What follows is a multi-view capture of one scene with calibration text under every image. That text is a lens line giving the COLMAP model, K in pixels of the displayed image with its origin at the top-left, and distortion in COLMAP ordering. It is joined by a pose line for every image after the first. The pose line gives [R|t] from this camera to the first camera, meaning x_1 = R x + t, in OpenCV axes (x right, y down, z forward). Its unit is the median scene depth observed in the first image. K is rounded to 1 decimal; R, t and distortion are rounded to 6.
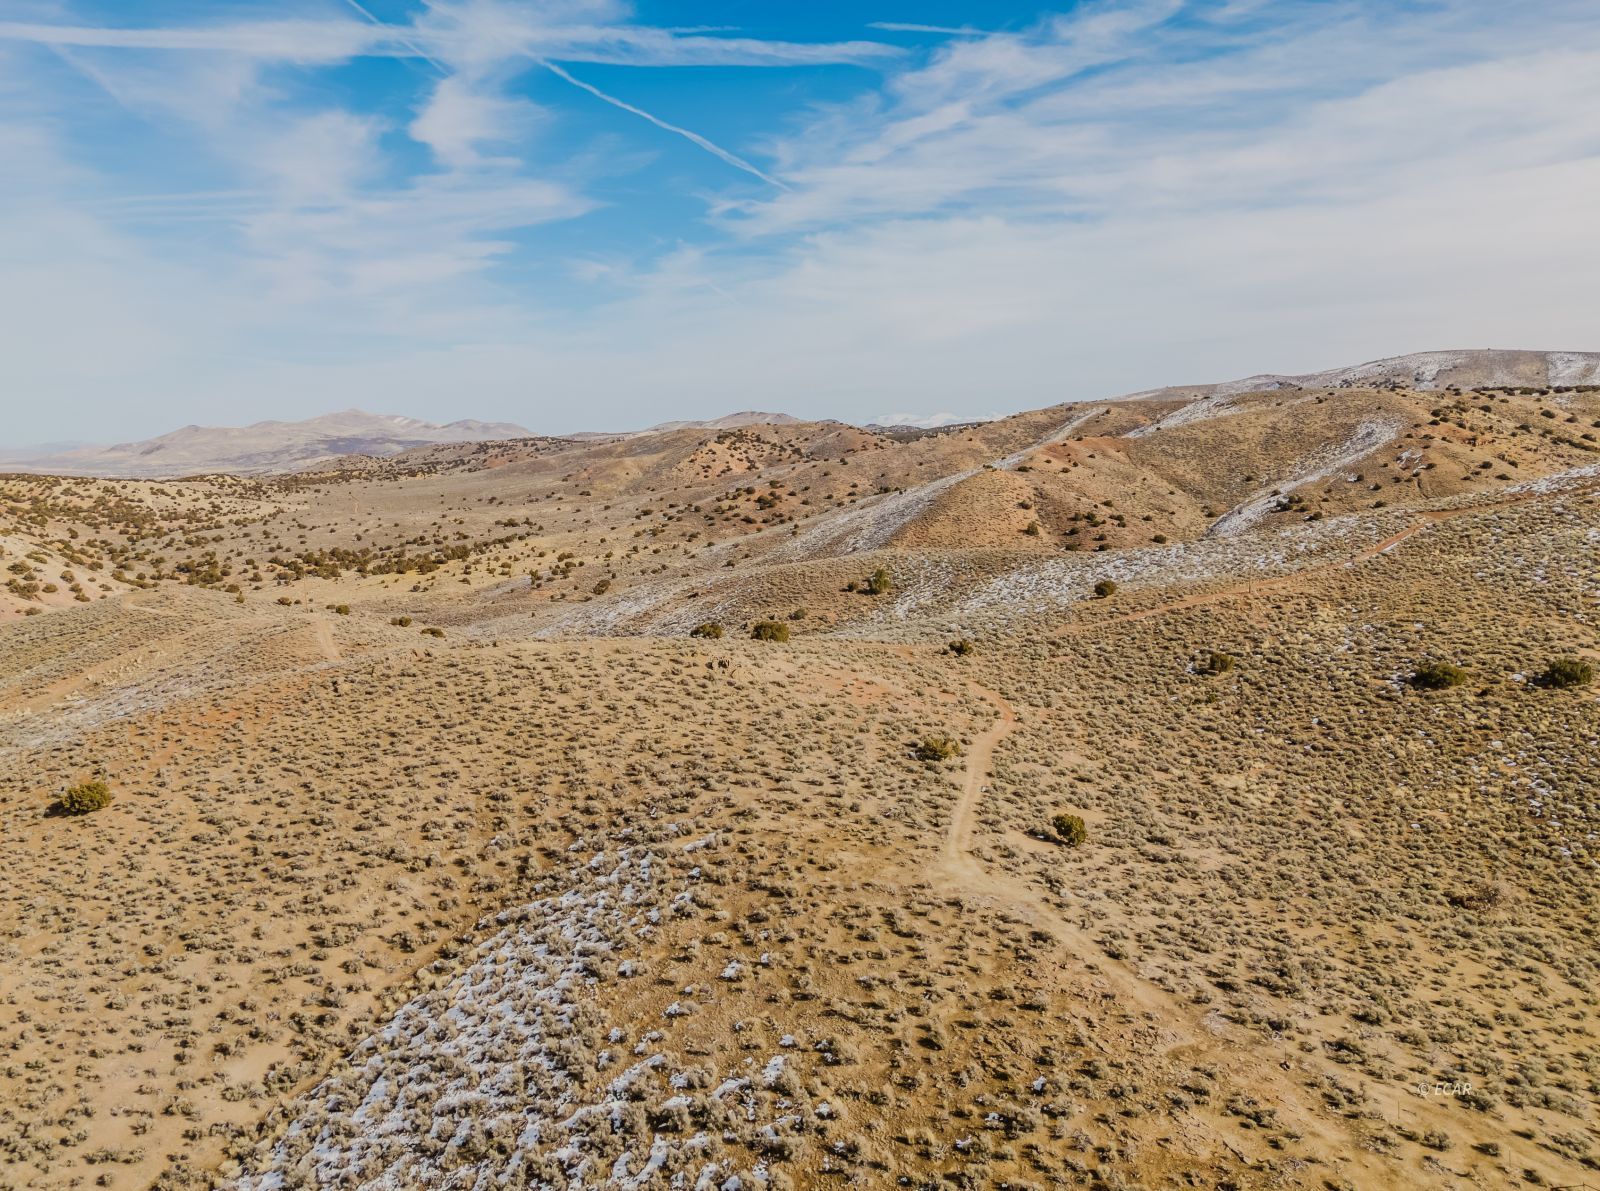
lens RADIAL K [[1171.8, 0, 804.1], [0, 1171.8, 593.8], [0, 0, 1]] dist [0.082811, -0.070318]
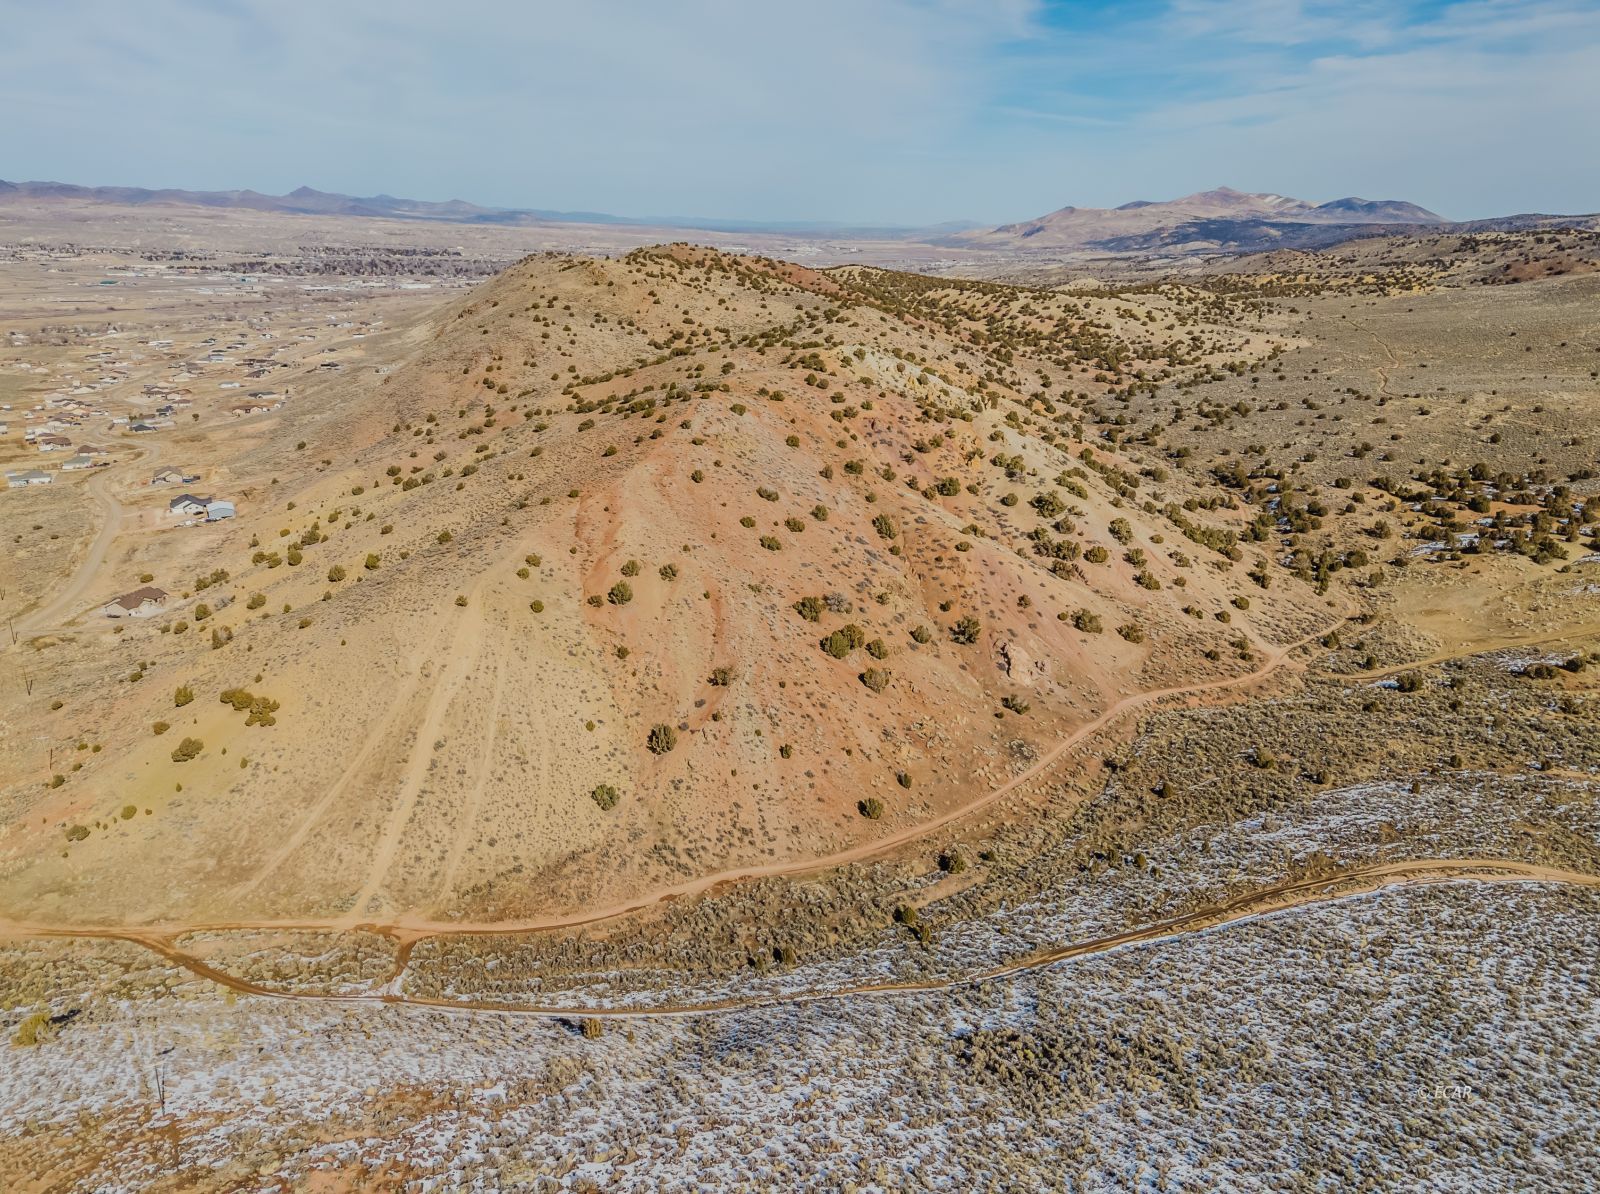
lens RADIAL K [[1174.5, 0, 801.8], [0, 1174.5, 601.1], [0, 0, 1]] dist [0.073794, -0.060974]
pose [[0.781315, 0.204569, -0.589660, -0.237580], [-0.095512, 0.972821, 0.210943, -0.051252], [0.616786, -0.108494, 0.779618, 0.279806]]
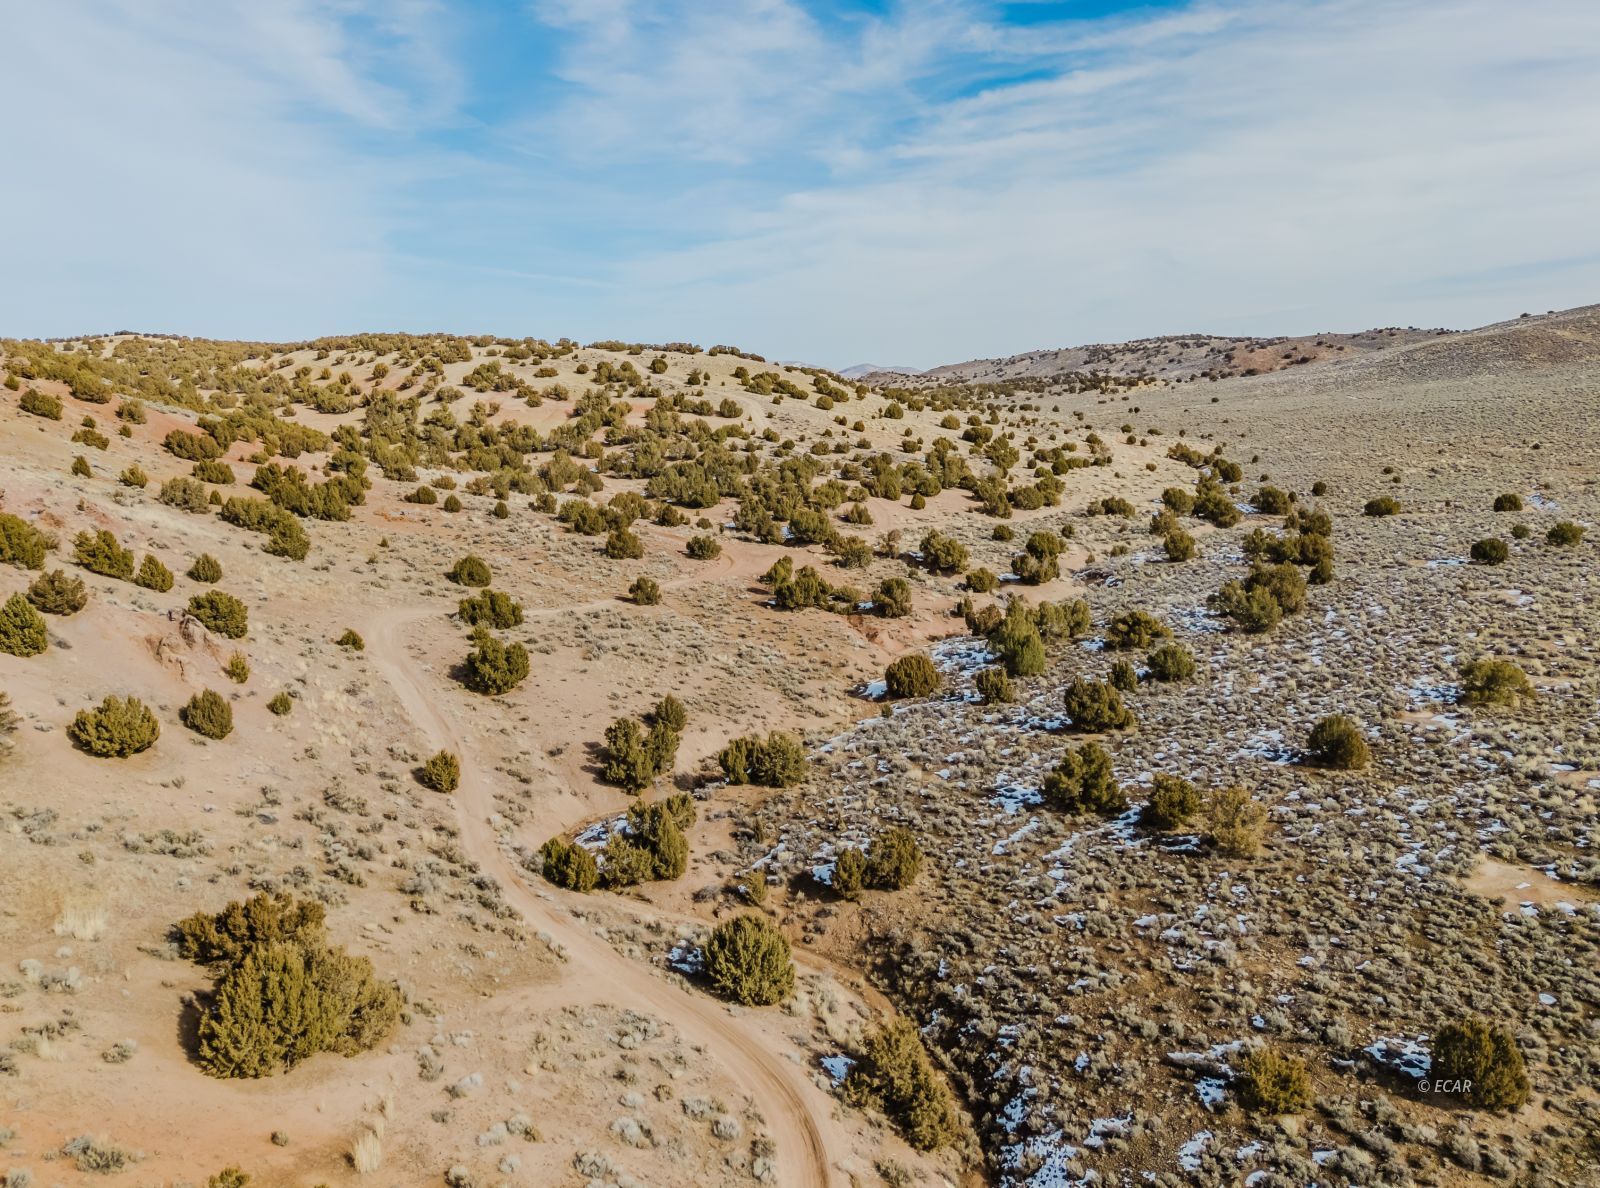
lens RADIAL K [[1174.5, 0, 801.8], [0, 1174.5, 598.1], [0, 0, 1]] dist [0.073794, -0.060974]
pose [[0.953973, 0.052328, -0.295292, -0.495590], [-0.039406, 0.997994, 0.049547, -0.054486], [0.297293, -0.035631, 0.954121, 0.813905]]
